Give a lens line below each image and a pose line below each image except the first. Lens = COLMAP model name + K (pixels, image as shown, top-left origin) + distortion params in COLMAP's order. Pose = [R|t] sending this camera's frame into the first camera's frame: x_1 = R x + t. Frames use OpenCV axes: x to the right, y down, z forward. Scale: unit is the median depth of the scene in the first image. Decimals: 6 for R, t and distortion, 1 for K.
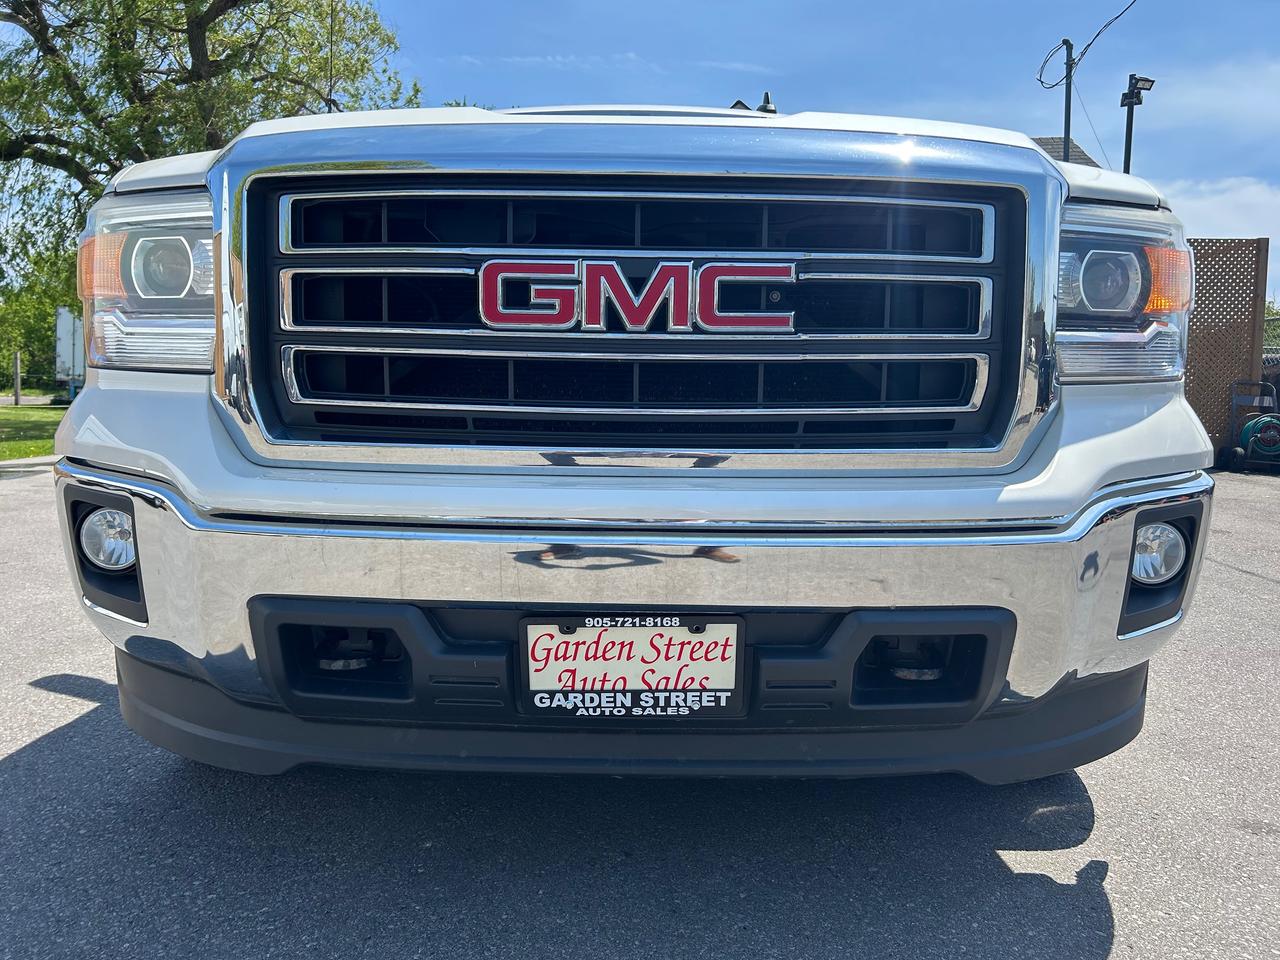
lens RADIAL K [[984.7, 0, 640.0], [0, 984.7, 480.0], [0, 0, 1]] dist [0.133477, -0.264970]
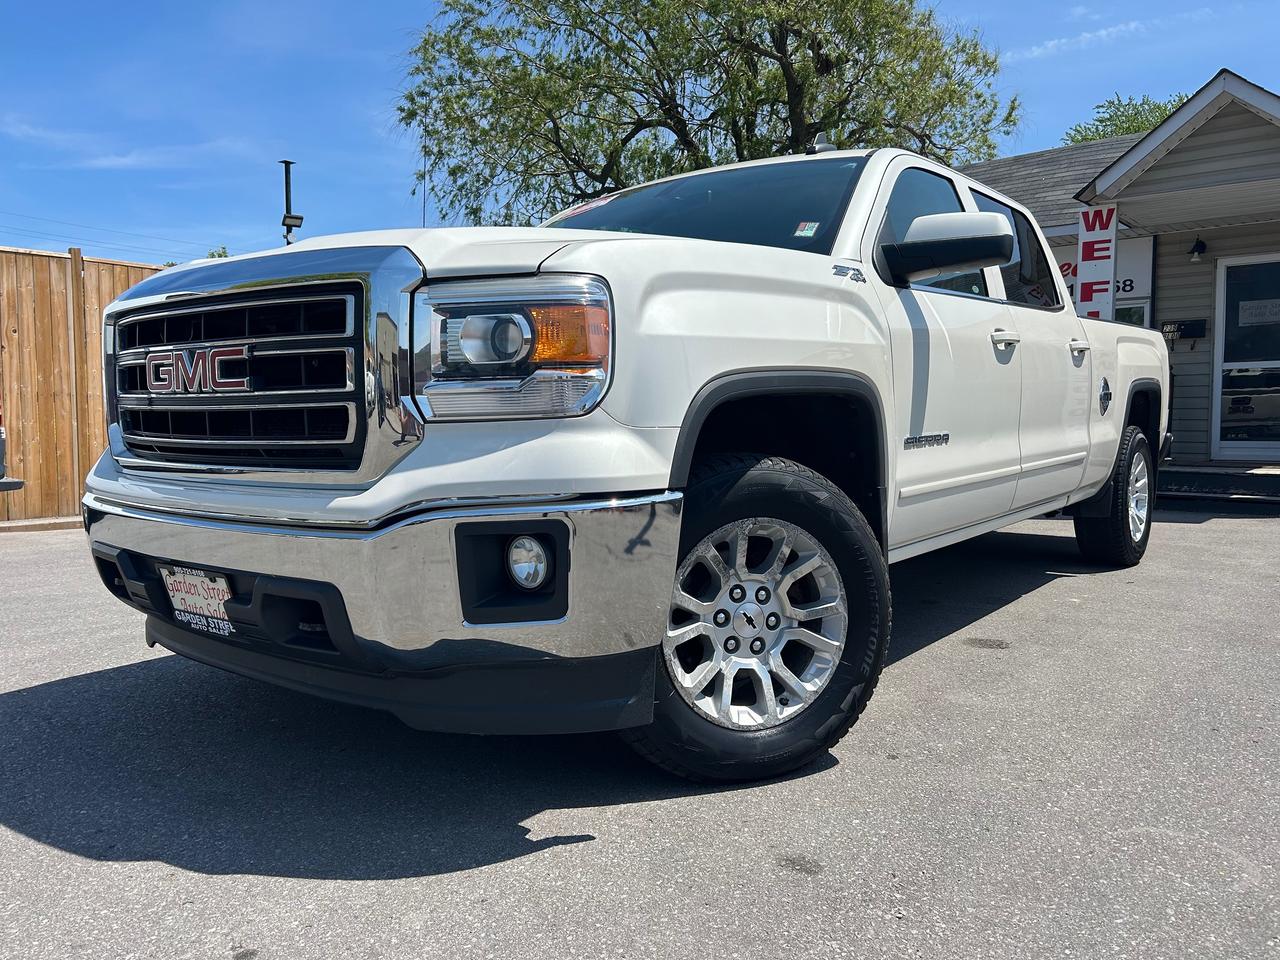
lens RADIAL K [[984.7, 0, 640.0], [0, 984.7, 480.0], [0, 0, 1]] dist [0.133477, -0.264970]
pose [[0.759236, 0.030946, -0.650079, 1.577152], [-0.043388, 0.999053, -0.003115, -0.032194], [0.649368, 0.030570, 0.759860, 0.221383]]
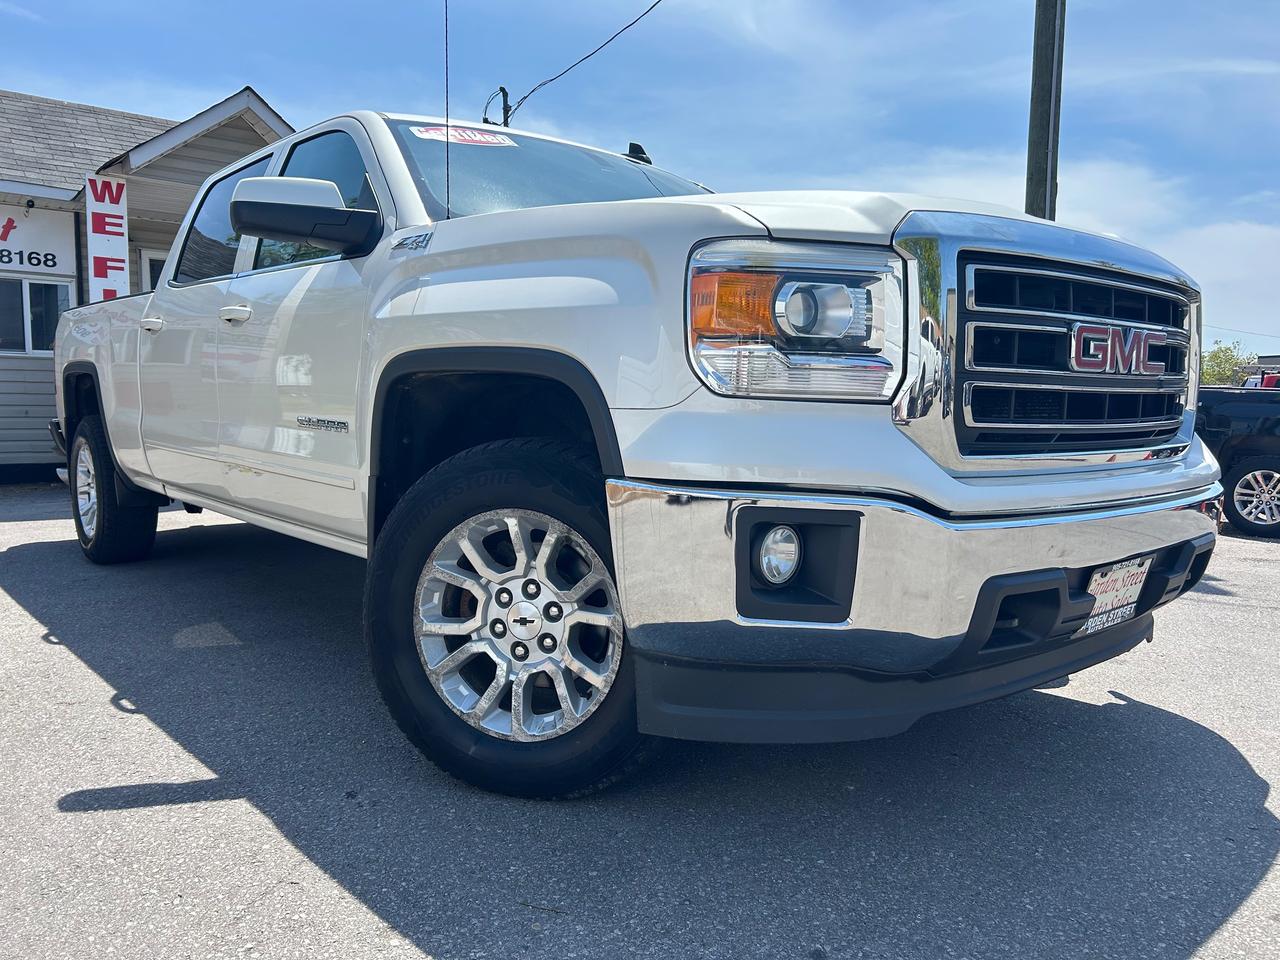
lens RADIAL K [[984.7, 0, 640.0], [0, 984.7, 480.0], [0, 0, 1]] dist [0.133477, -0.264970]
pose [[0.740357, -0.057400, 0.669759, -1.545503], [0.056712, 0.998129, 0.022852, -0.062244], [-0.669817, 0.021064, 0.742227, 0.341363]]
